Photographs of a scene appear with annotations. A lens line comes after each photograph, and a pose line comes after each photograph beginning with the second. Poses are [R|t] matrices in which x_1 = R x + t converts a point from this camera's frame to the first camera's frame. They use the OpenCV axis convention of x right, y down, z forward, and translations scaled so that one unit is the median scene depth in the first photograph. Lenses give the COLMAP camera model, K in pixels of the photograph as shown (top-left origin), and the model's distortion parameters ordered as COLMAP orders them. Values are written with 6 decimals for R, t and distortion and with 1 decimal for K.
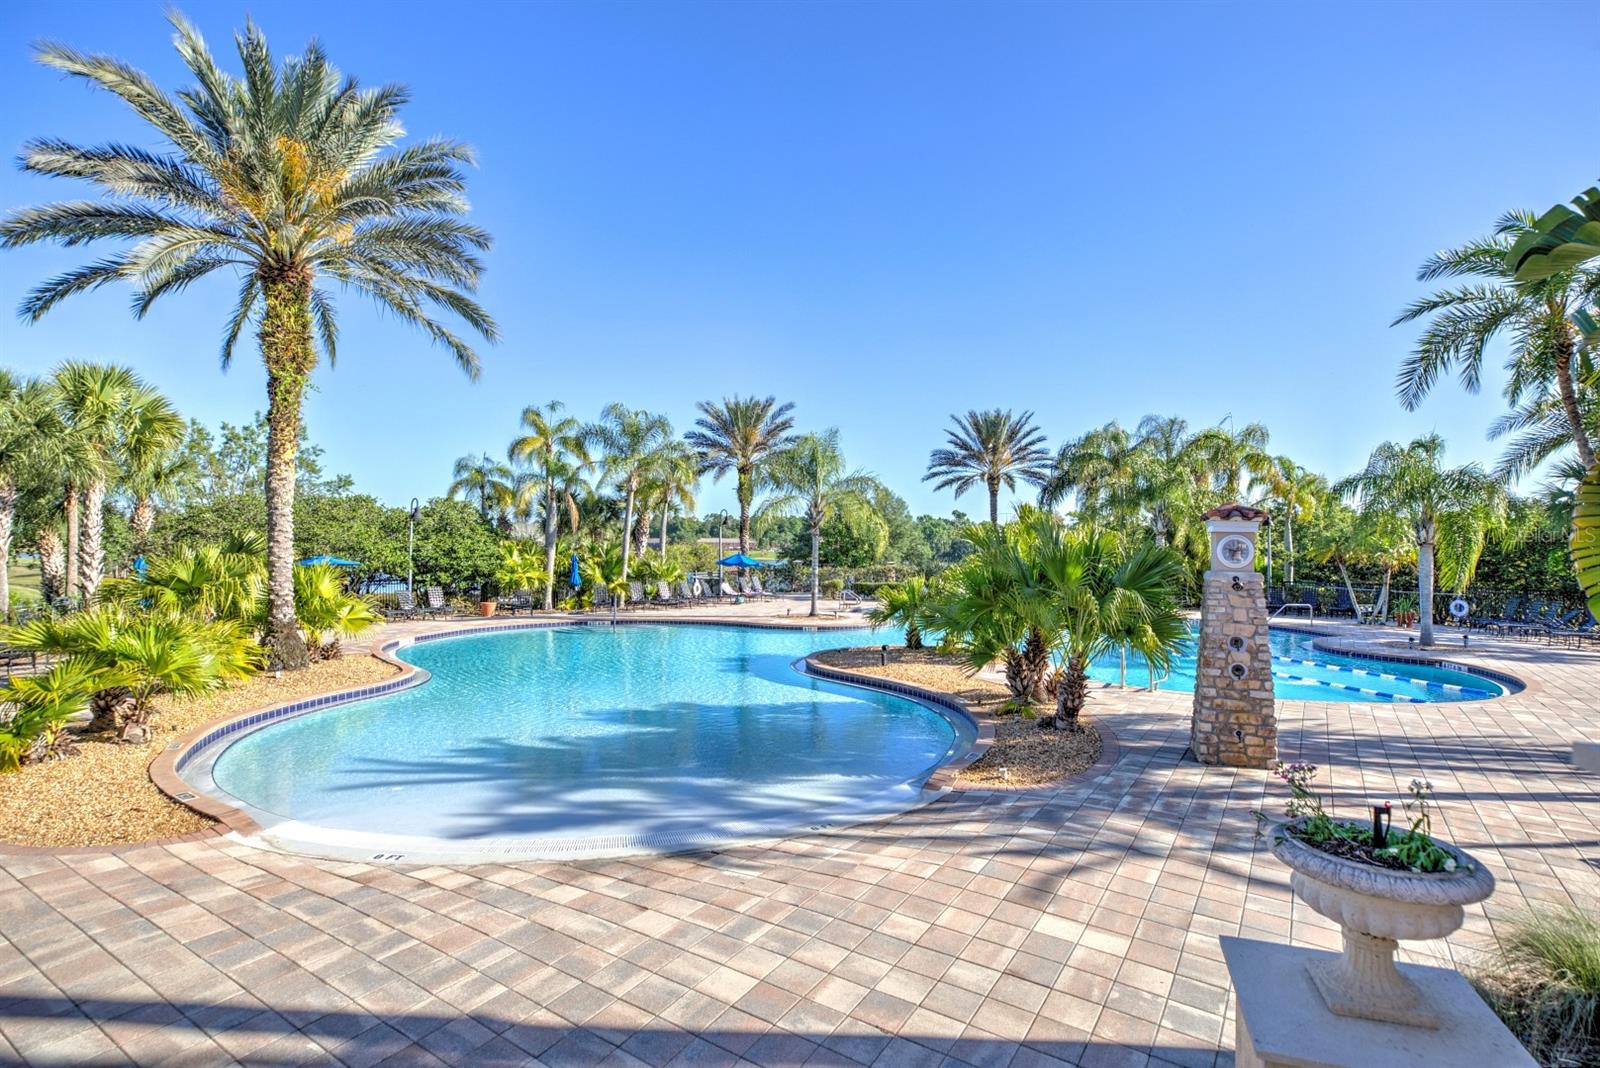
lens RADIAL K [[846.6, 0, 808.2], [0, 846.6, 536.0], [0, 0, 1]] dist [-0.002567, -0.000354]
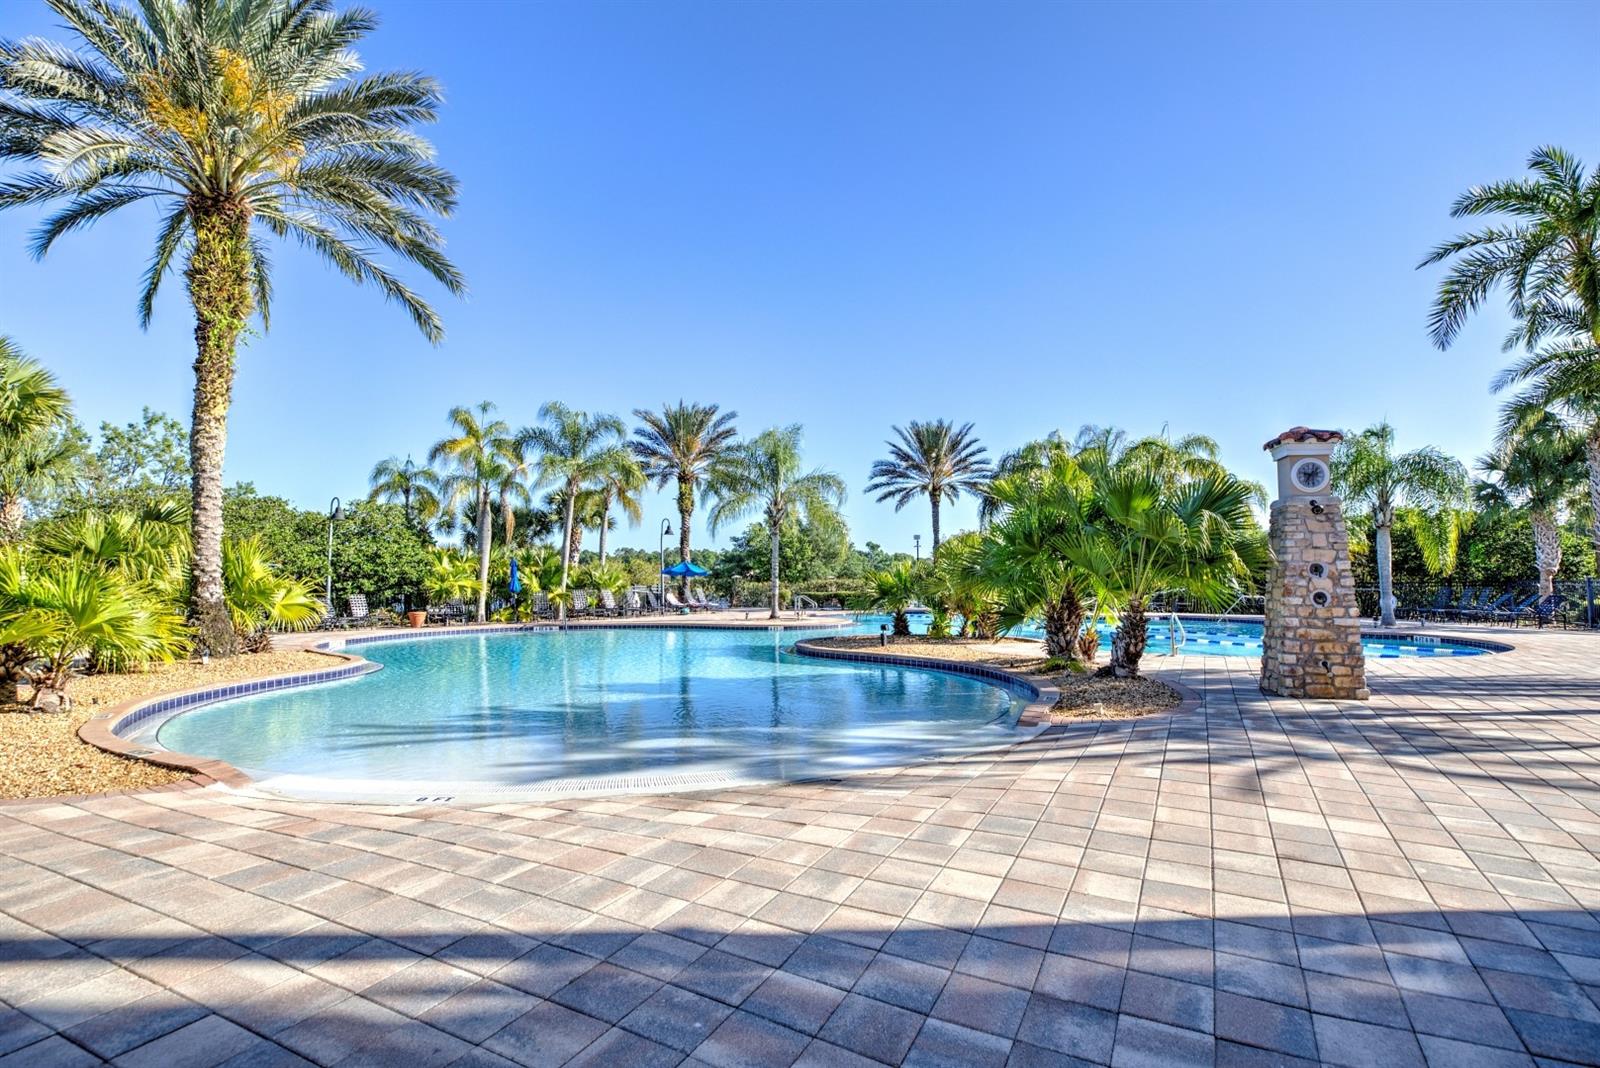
lens RADIAL K [[846.6, 0, 808.2], [0, 846.6, 536.0], [0, 0, 1]] dist [-0.002567, -0.000354]
pose [[0.993744, -0.006507, 0.111488, -0.111112], [0.011692, 0.998877, -0.045912, 0.081887], [-0.111064, 0.046928, 0.992705, 0.074317]]
